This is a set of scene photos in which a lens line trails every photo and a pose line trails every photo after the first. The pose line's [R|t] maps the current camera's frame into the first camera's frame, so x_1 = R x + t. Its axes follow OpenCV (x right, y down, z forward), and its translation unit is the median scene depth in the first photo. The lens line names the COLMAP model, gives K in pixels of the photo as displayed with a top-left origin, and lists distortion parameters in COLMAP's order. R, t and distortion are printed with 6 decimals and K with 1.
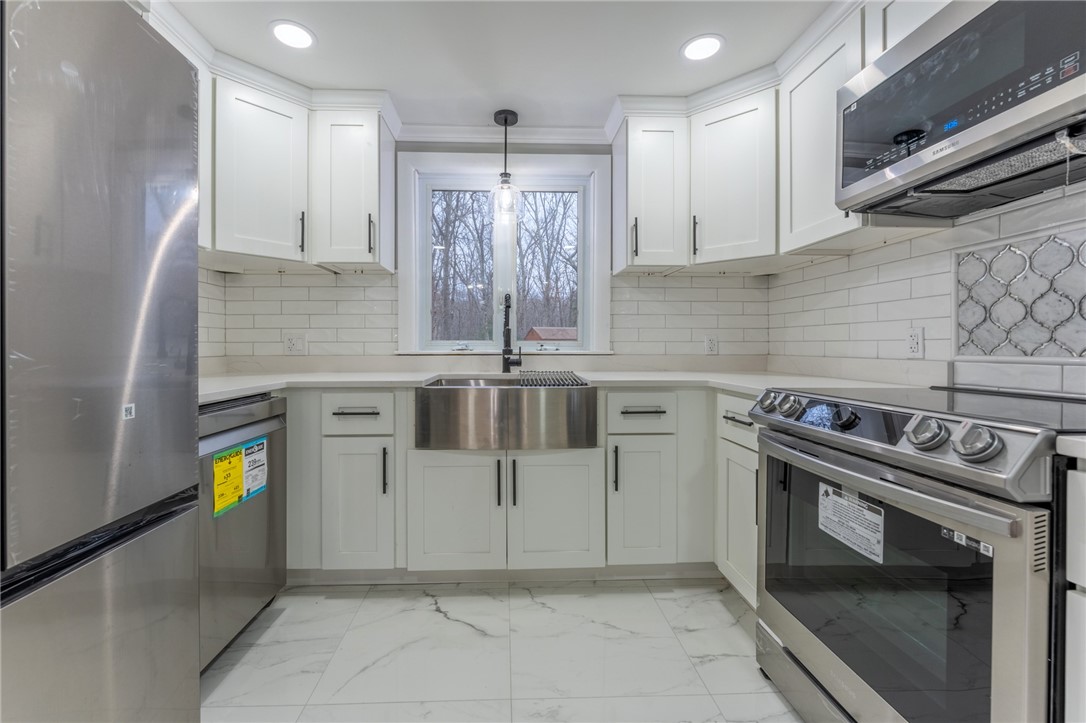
lens RADIAL K [[466.8, 0, 537.8], [0, 466.8, 347.7], [0, 0, 1]] dist [-0.009307, -0.000039]
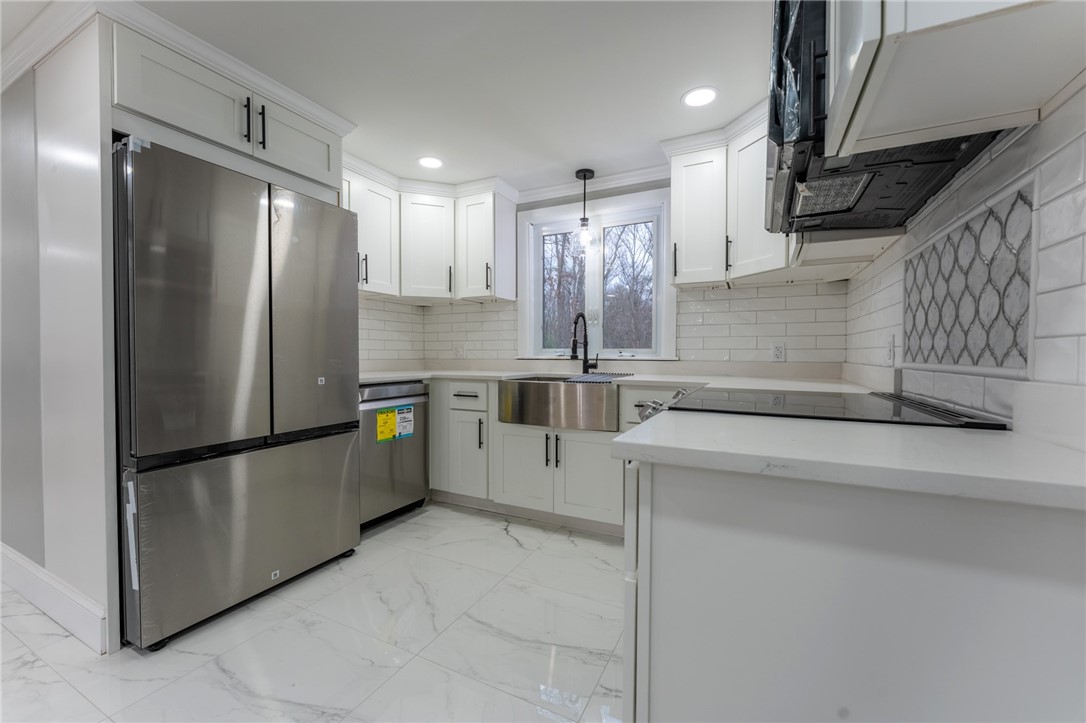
lens RADIAL K [[455.6, 0, 534.9], [0, 455.6, 364.8], [0, 0, 1]] dist [-0.001645, -0.000001]
pose [[0.864485, 0.014633, -0.502445, 0.516946], [-0.003973, 0.999744, 0.022280, 0.001956], [0.502642, -0.017265, 0.864322, -0.181518]]
